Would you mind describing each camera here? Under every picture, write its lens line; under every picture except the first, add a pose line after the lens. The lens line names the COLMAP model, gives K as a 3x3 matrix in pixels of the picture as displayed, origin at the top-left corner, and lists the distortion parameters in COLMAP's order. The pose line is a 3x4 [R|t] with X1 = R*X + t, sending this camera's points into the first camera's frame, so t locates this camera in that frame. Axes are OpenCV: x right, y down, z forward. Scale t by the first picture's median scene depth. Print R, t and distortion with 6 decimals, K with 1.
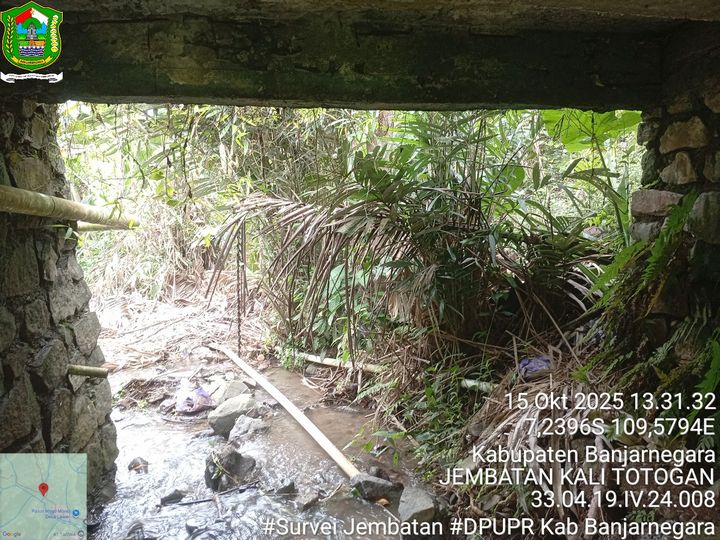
lens RADIAL K [[552.0, 0, 360.0], [0, 552.0, 268.3], [0, 0, 1]] dist [0.082022, -0.181010]
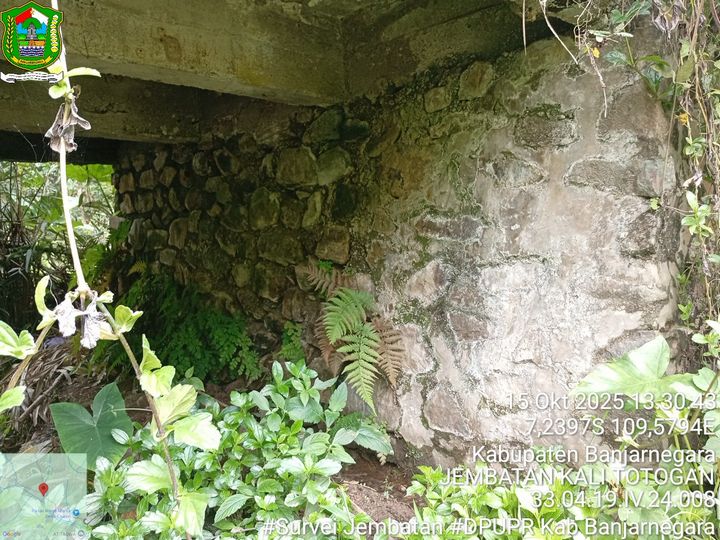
lens RADIAL K [[552.0, 0, 360.0], [0, 552.0, 268.3], [0, 0, 1]] dist [0.082022, -0.181010]
pose [[0.855838, -0.045993, 0.515195, 0.256179], [0.063342, 0.997861, -0.016141, 0.059981], [-0.513351, 0.046448, 0.856921, -0.576926]]
